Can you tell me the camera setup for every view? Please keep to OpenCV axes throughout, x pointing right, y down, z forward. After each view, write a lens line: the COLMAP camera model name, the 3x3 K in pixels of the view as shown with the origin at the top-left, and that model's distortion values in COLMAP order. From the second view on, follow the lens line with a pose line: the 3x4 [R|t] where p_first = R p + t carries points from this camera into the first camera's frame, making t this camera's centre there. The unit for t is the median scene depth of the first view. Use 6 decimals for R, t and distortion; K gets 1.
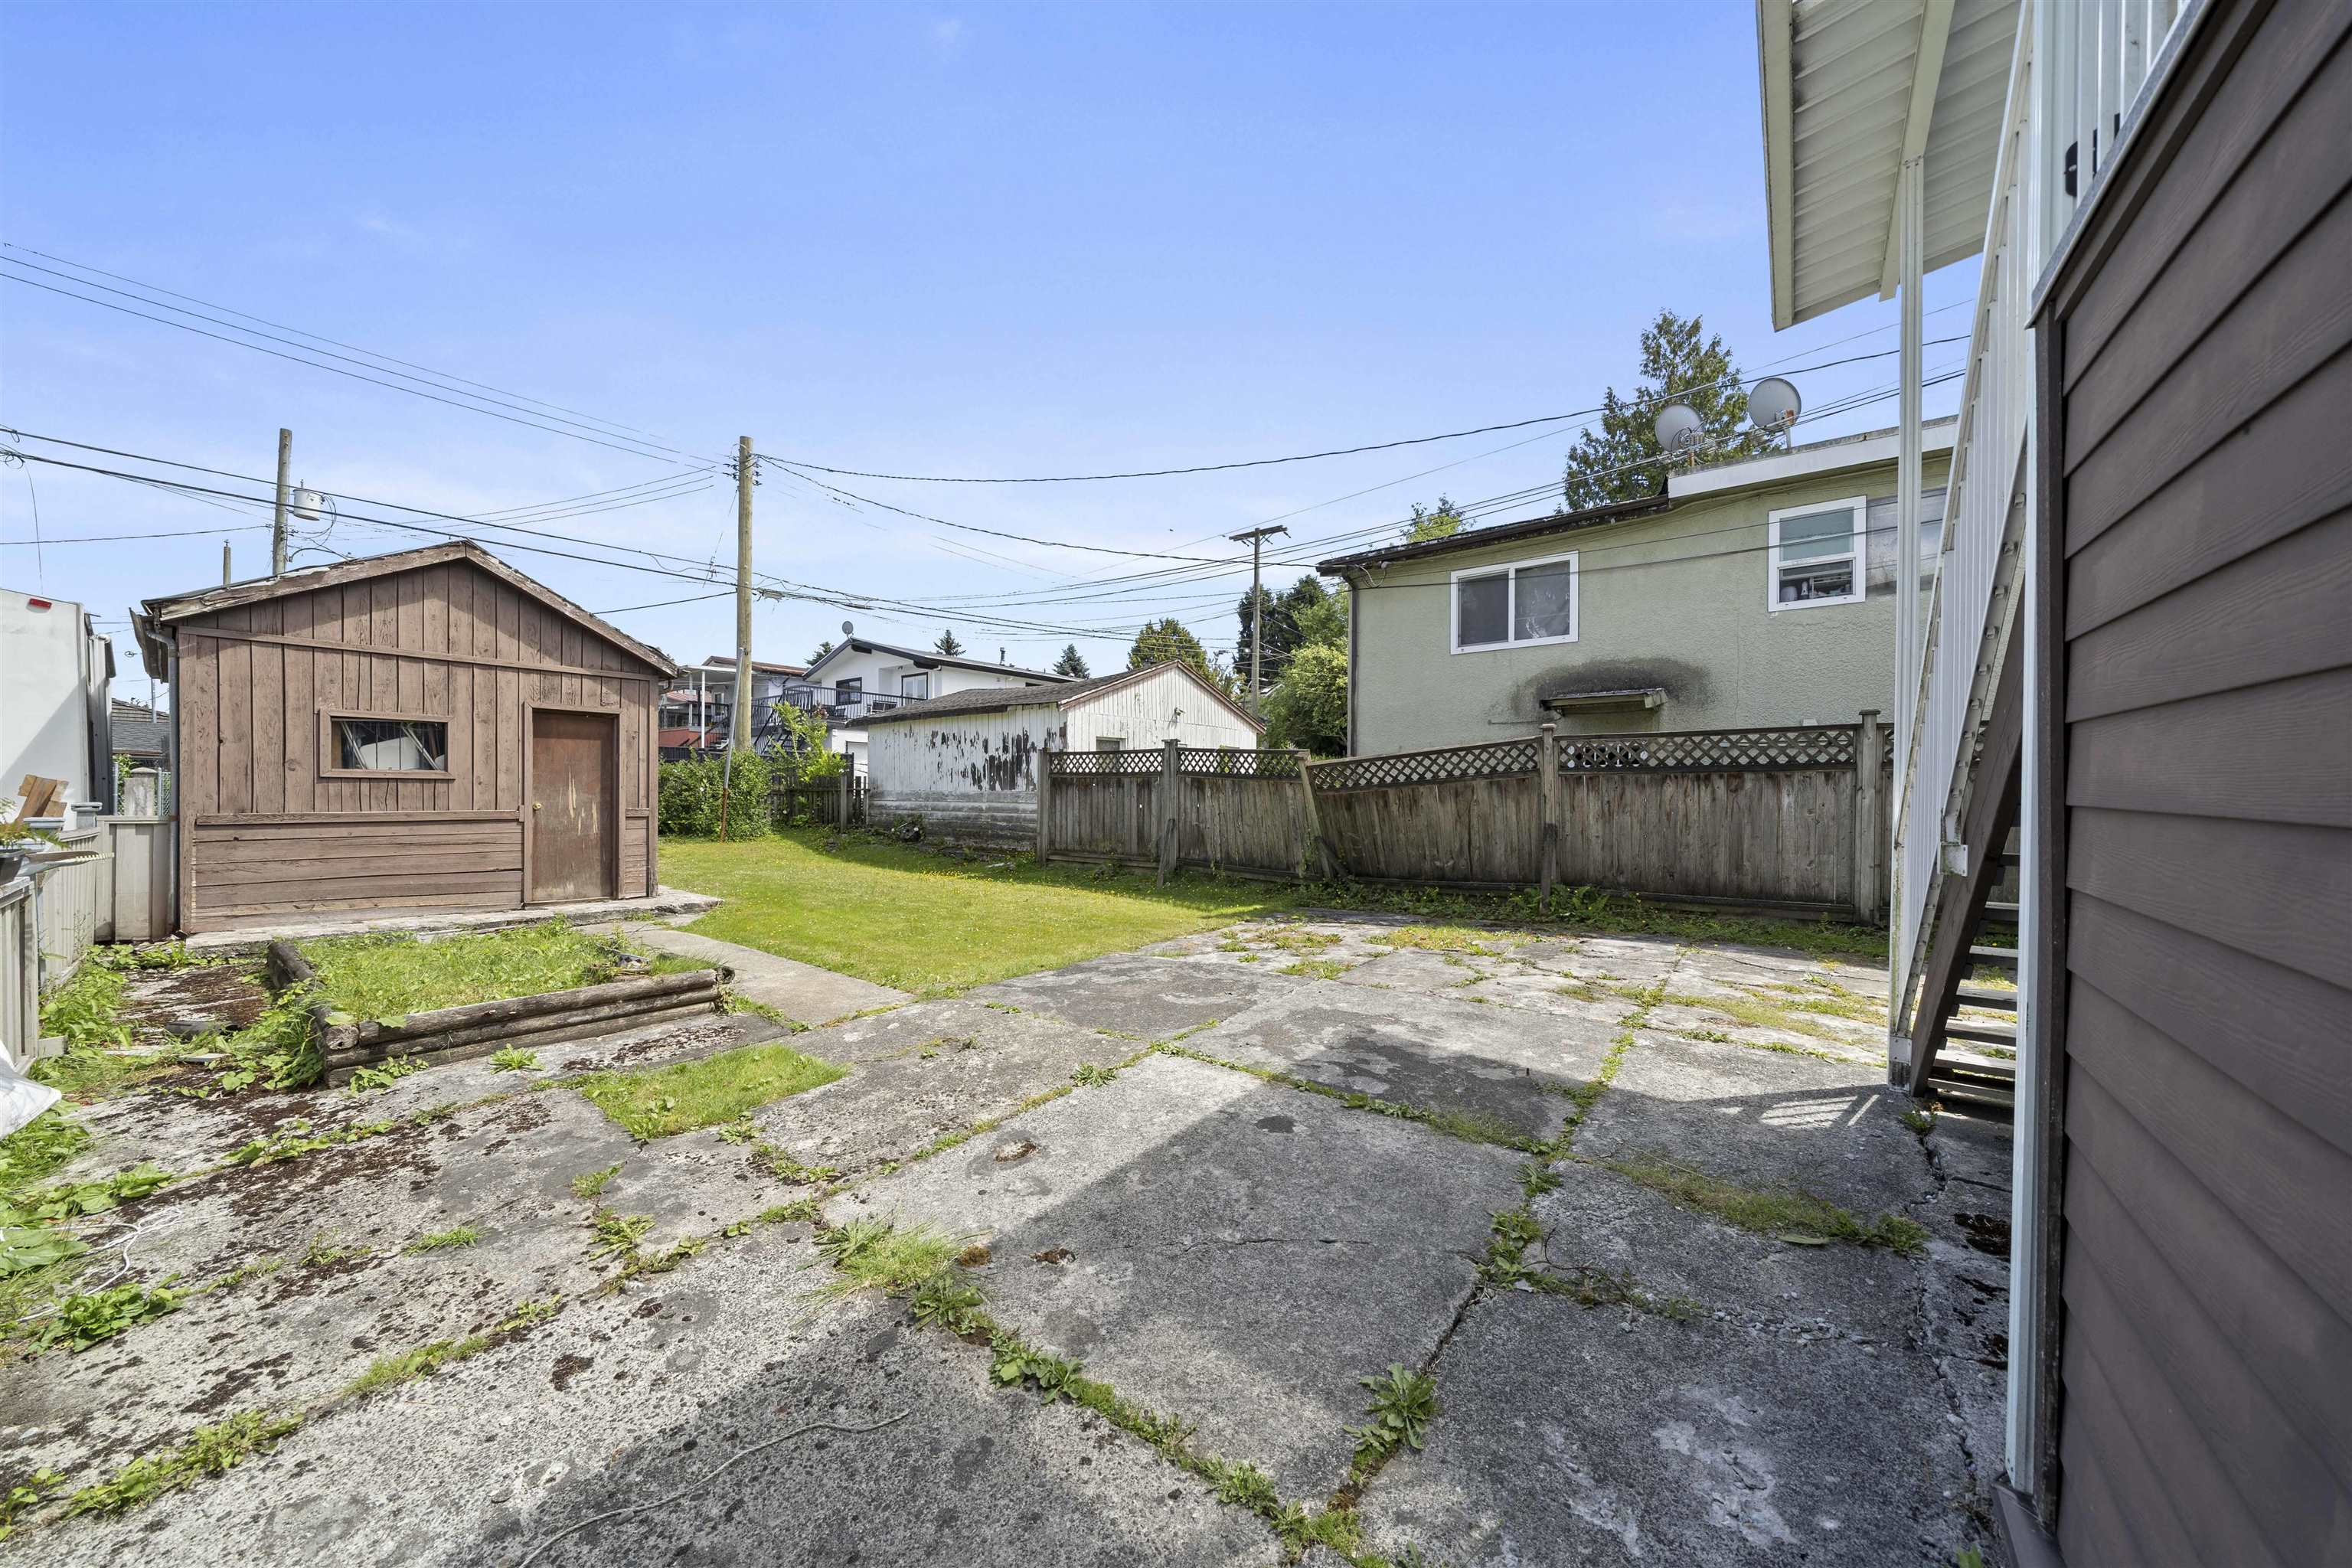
lens RADIAL K [[817.4, 0, 1170.4], [0, 817.4, 792.7], [0, 0, 1]] dist [-0.000714, 0.000044]
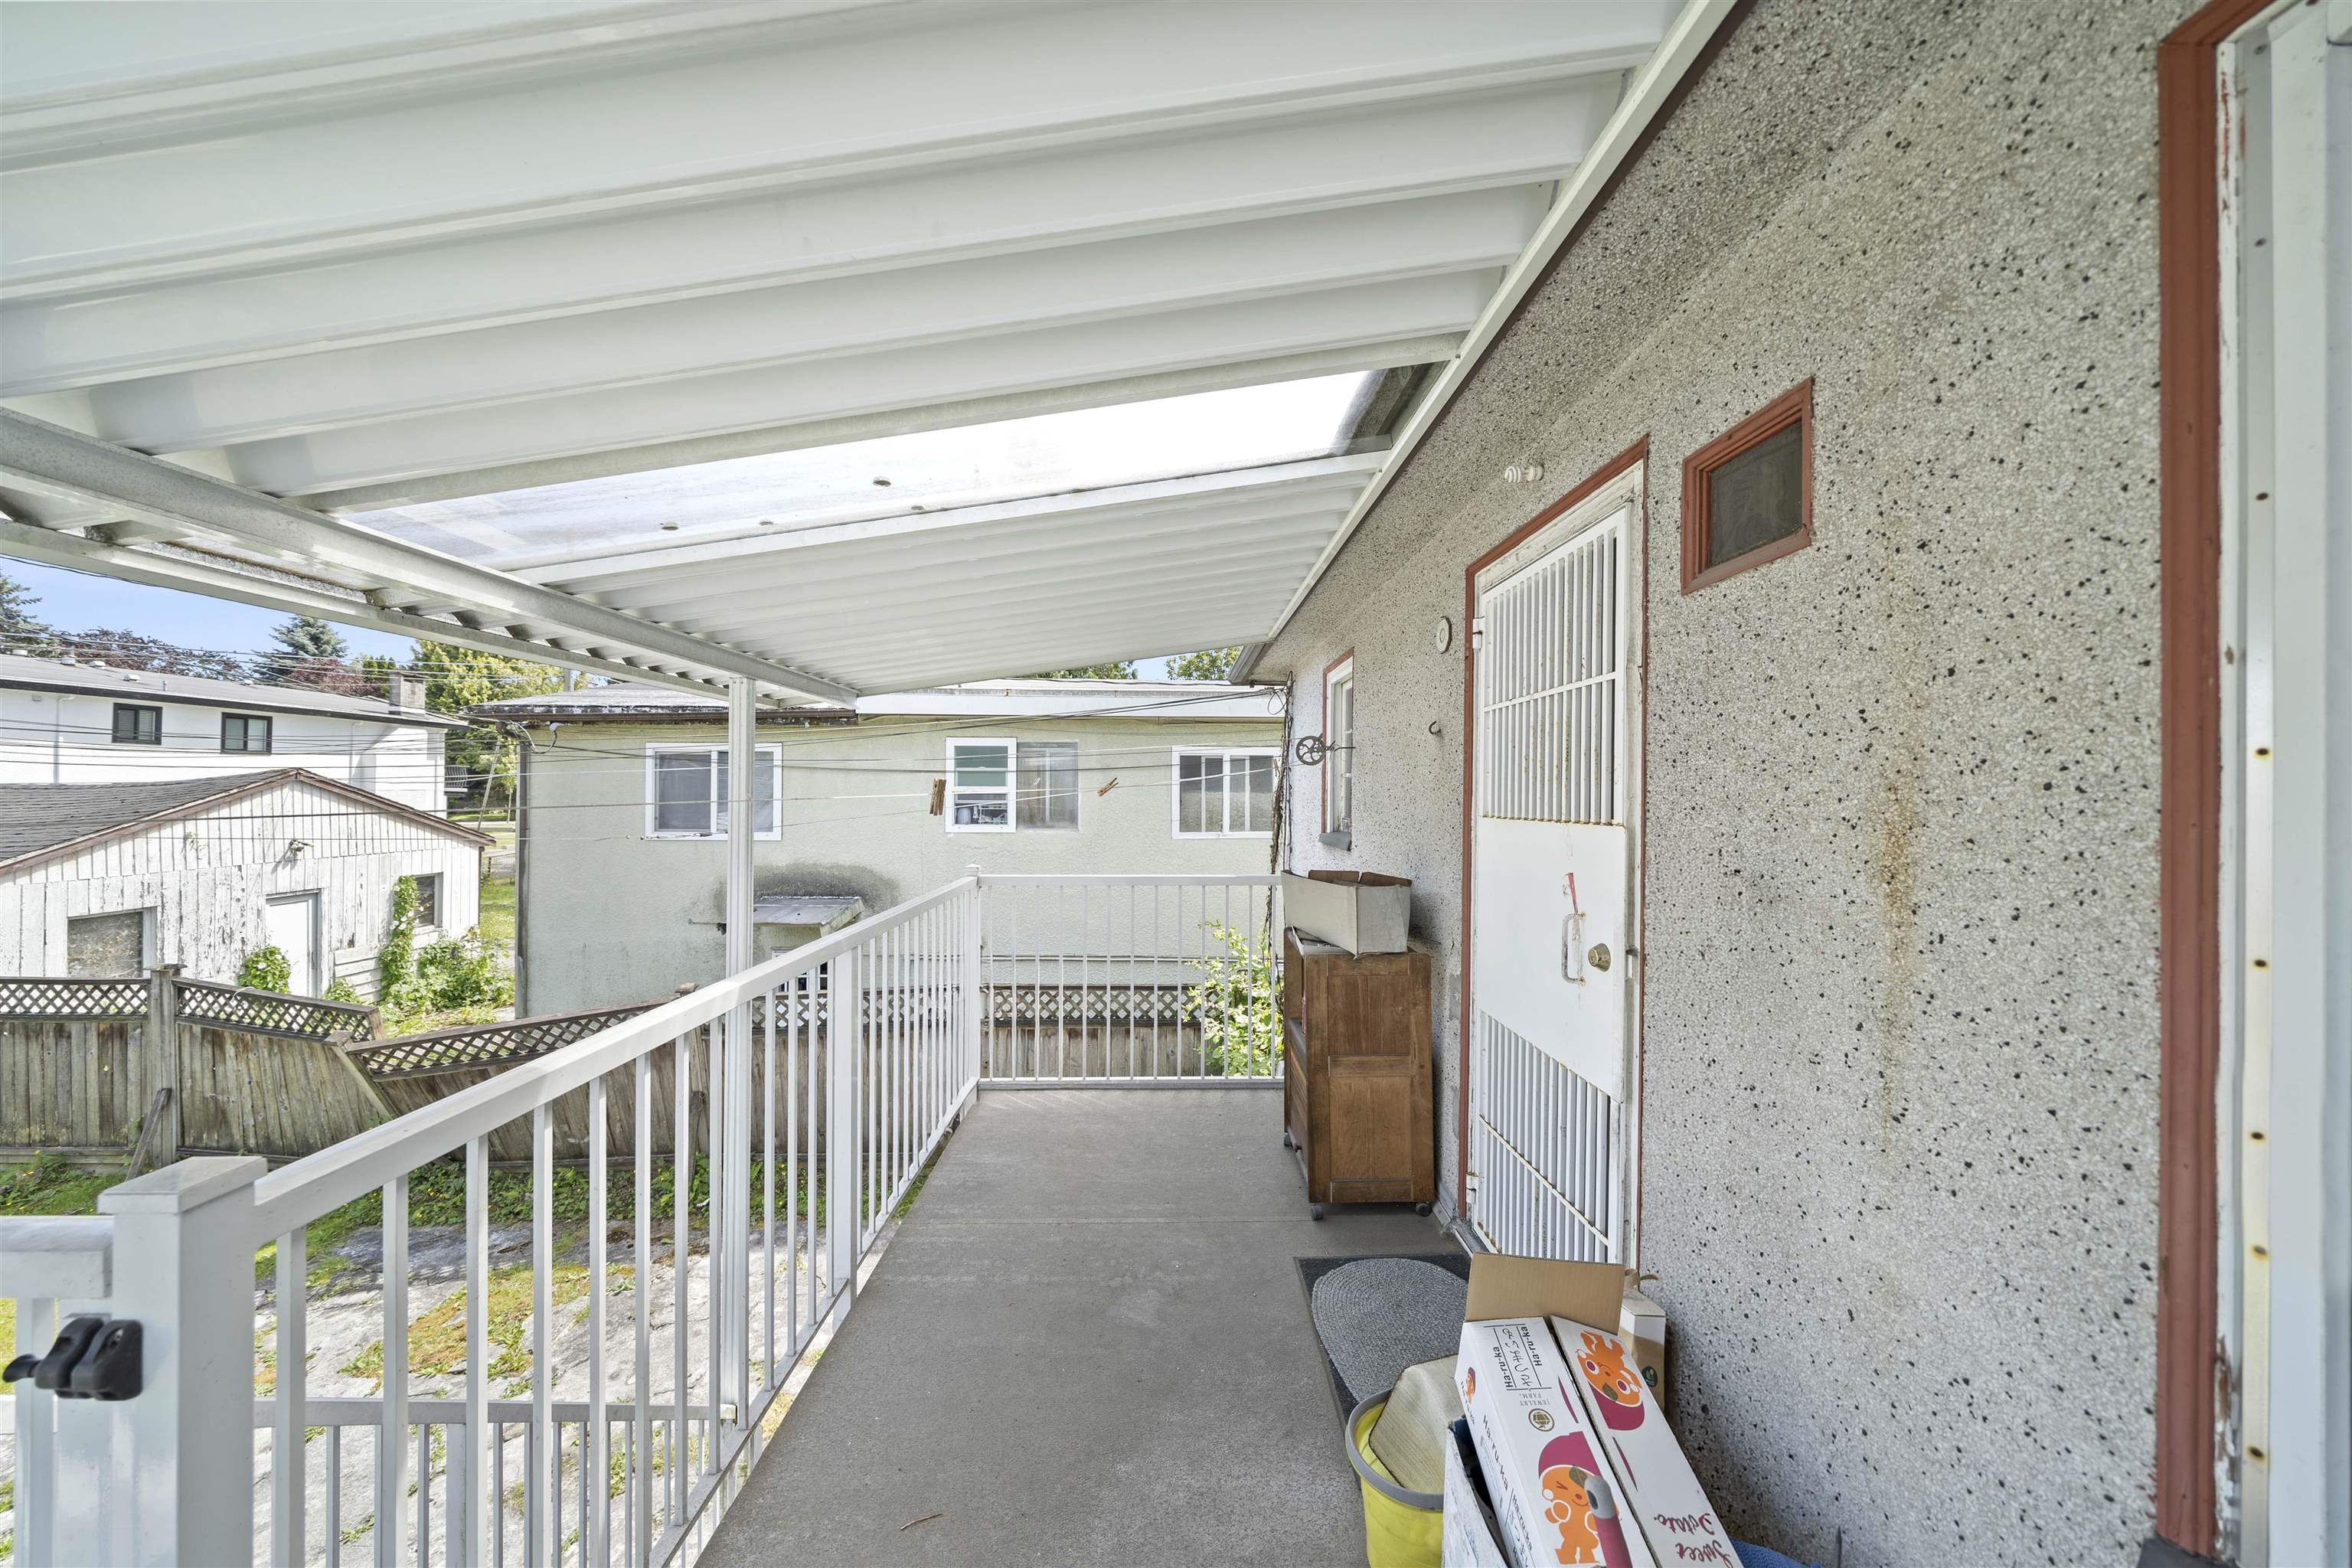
lens RADIAL K [[817.4, 0, 1170.4], [0, 817.4, 792.7], [0, 0, 1]] dist [-0.000714, 0.000044]
pose [[0.792592, -0.004224, 0.609738, 0.260459], [-0.005325, 0.999890, 0.013848, -0.235036], [-0.609730, -0.014223, 0.792482, -0.007122]]
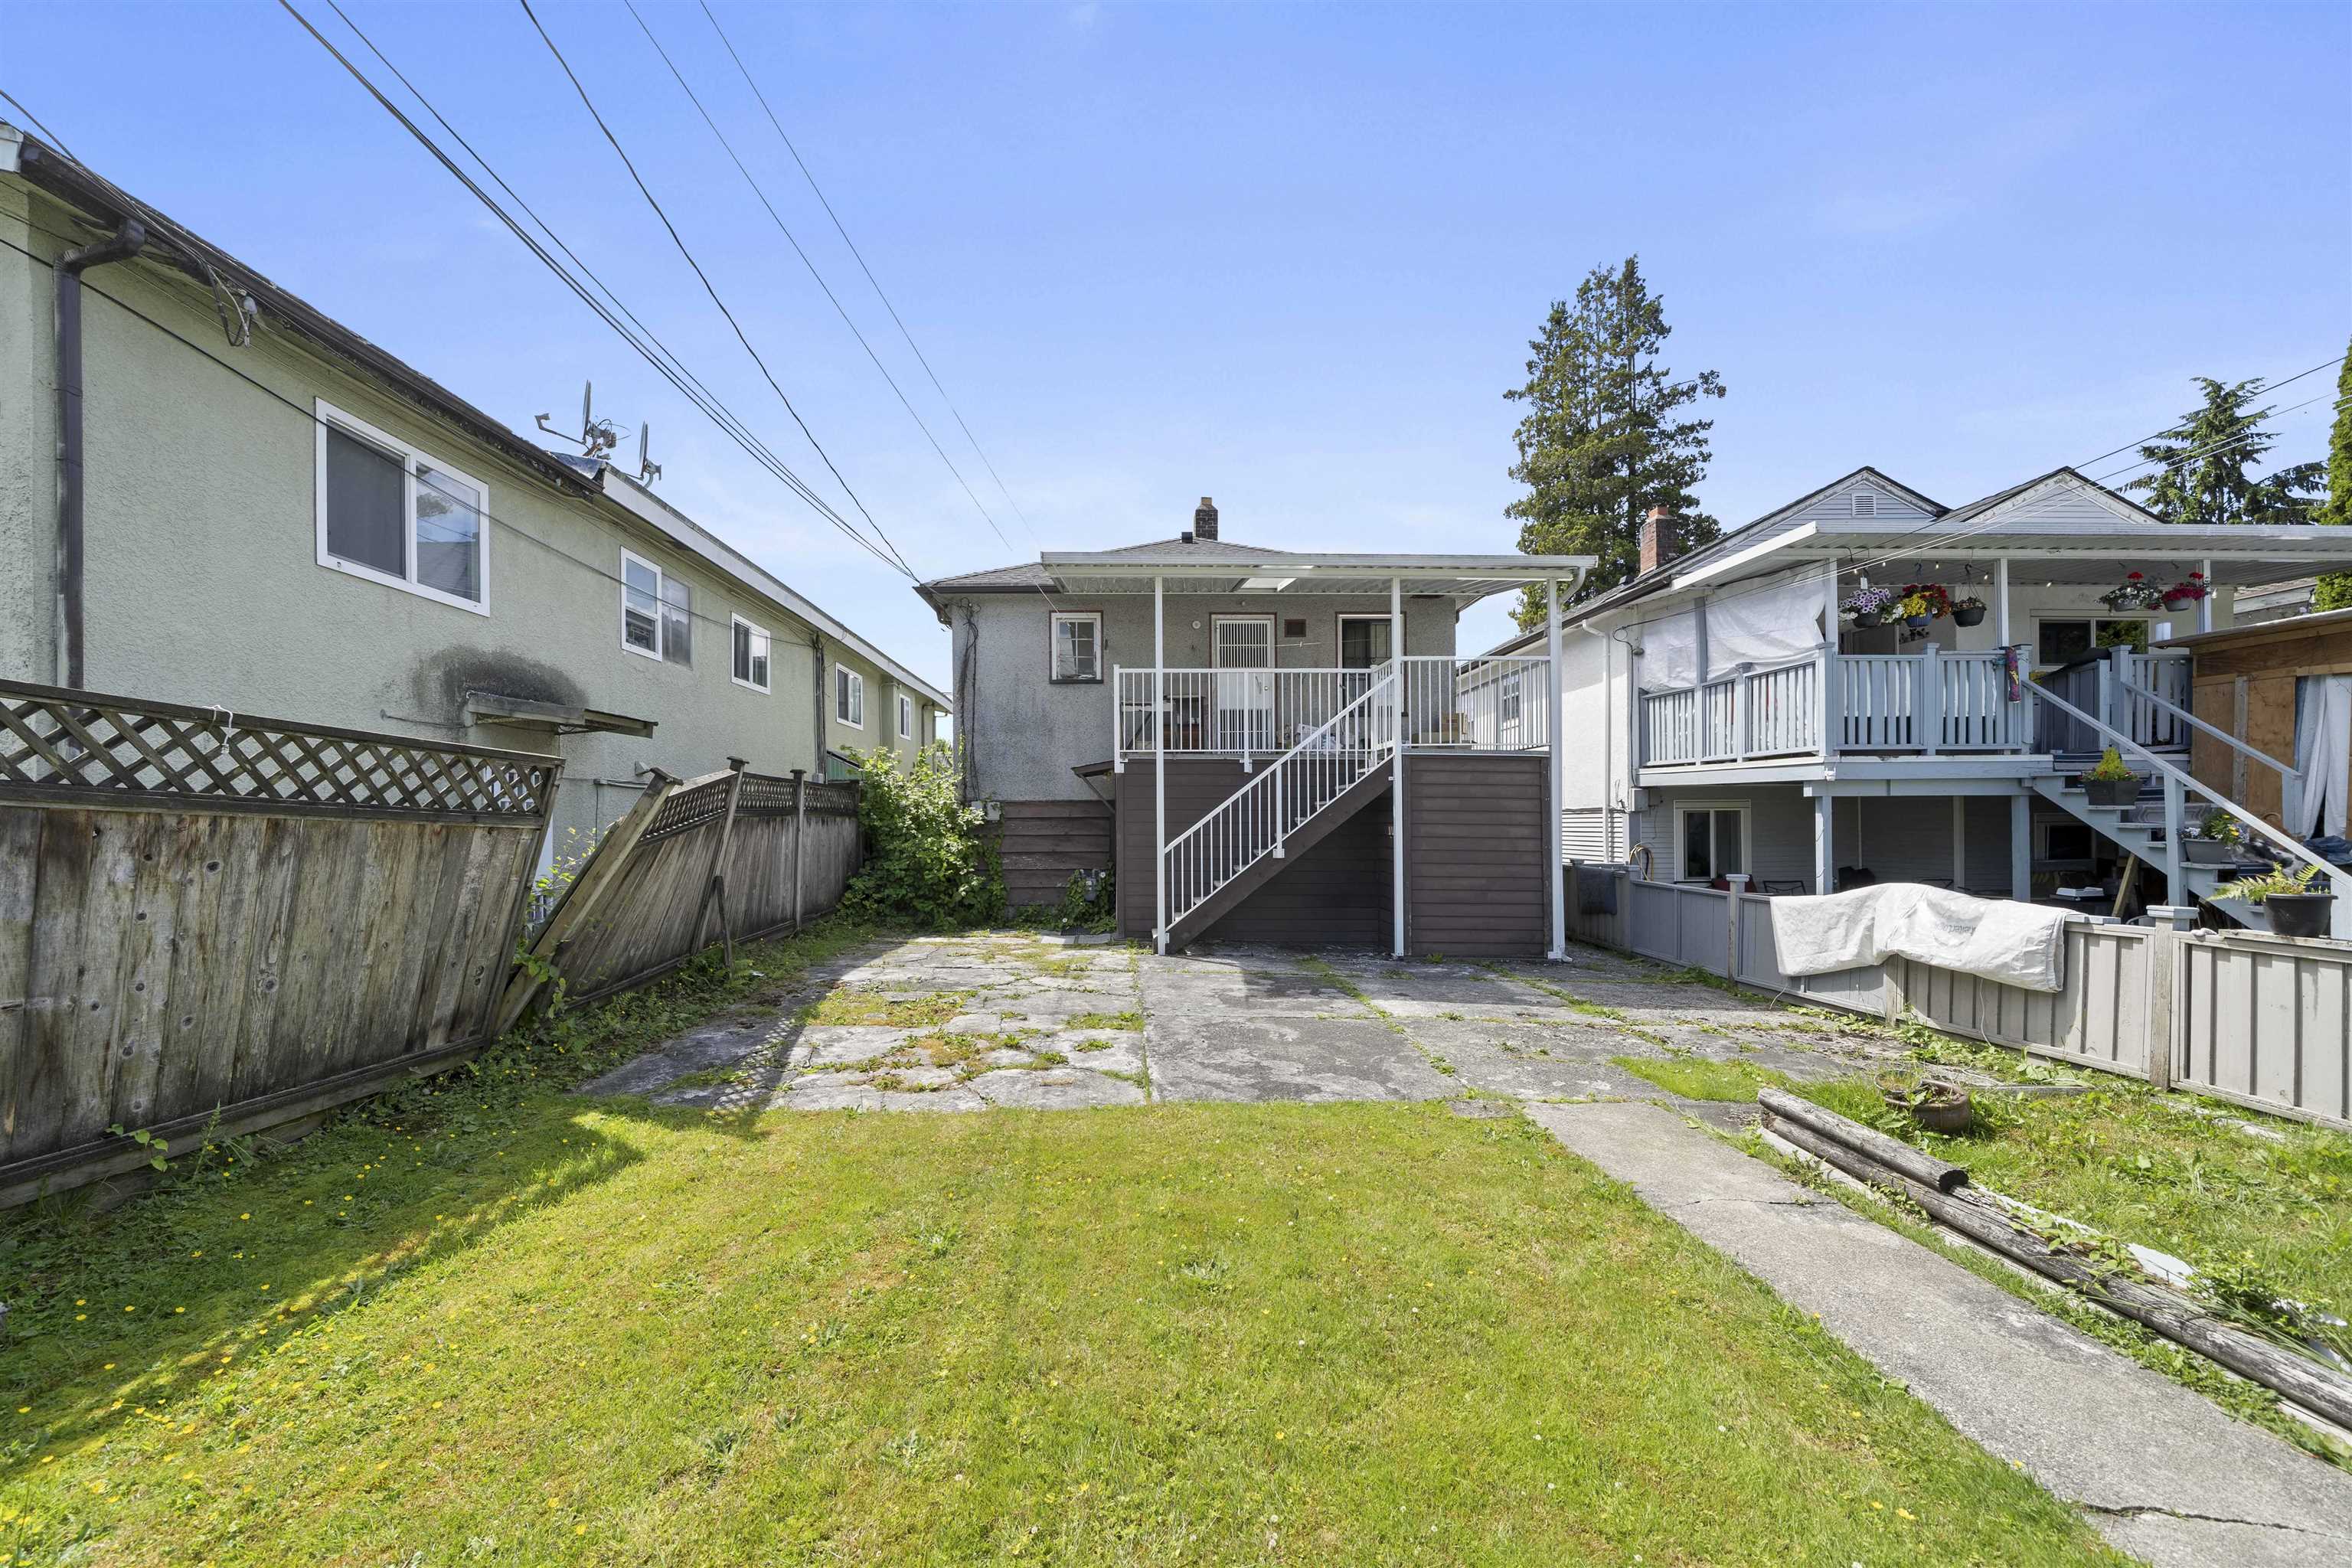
lens RADIAL K [[876.3, 0, 1165.2], [0, 876.3, 819.1], [0, 0, 1]] dist [-0.000328, -0.000021]
pose [[-0.644682, -0.001752, 0.764449, -0.393903], [-0.002289, 0.999997, 0.000362, -0.016474], [-0.764447, -0.001517, -0.644684, 0.956942]]
